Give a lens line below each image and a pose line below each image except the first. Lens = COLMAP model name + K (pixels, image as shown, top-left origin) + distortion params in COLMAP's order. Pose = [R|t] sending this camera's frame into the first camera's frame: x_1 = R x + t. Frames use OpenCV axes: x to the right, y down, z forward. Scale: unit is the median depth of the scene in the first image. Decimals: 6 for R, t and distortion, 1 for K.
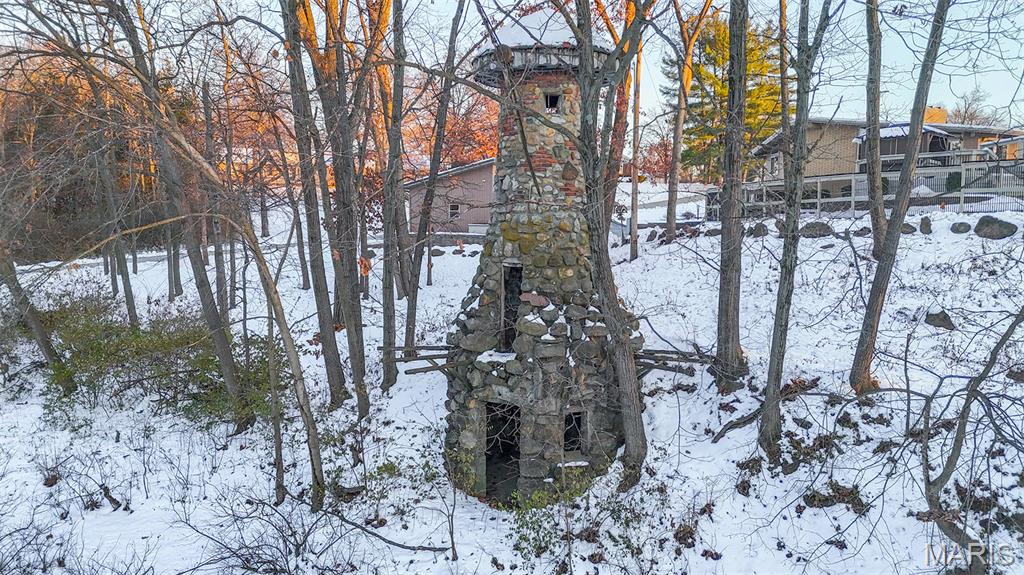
lens RADIAL K [[745.4, 0, 512.2], [0, 745.4, 288.0], [0, 0, 1]] dist [0.092787, -0.052582]
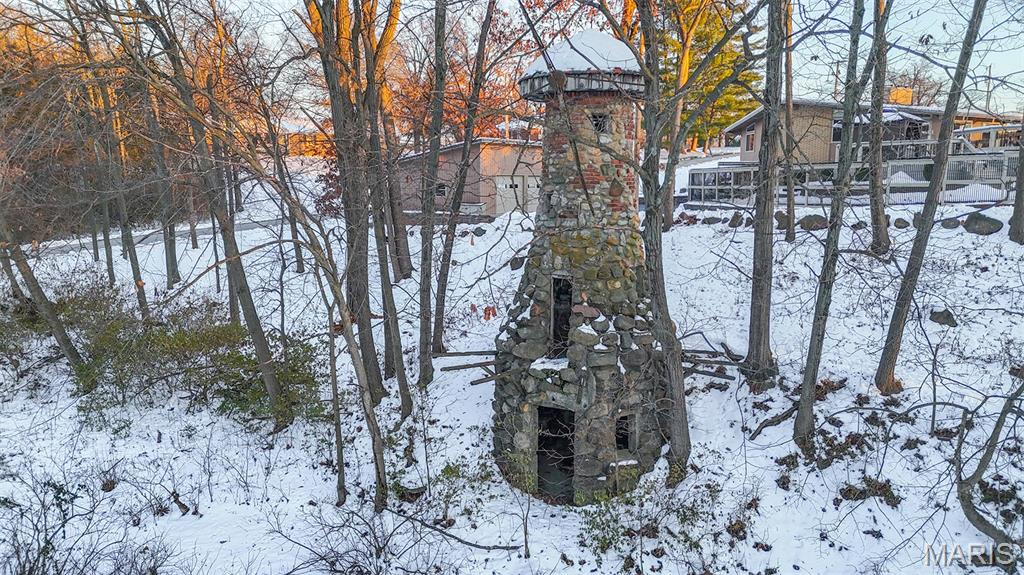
lens RADIAL K [[745.4, 0, 510.4], [0, 745.4, 287.4], [0, 0, 1]] dist [0.092787, -0.052582]
pose [[0.997865, -0.014172, 0.063749, -0.142130], [0.010586, 0.998362, 0.056233, -0.077333], [-0.064442, -0.055439, 0.996380, -0.051569]]
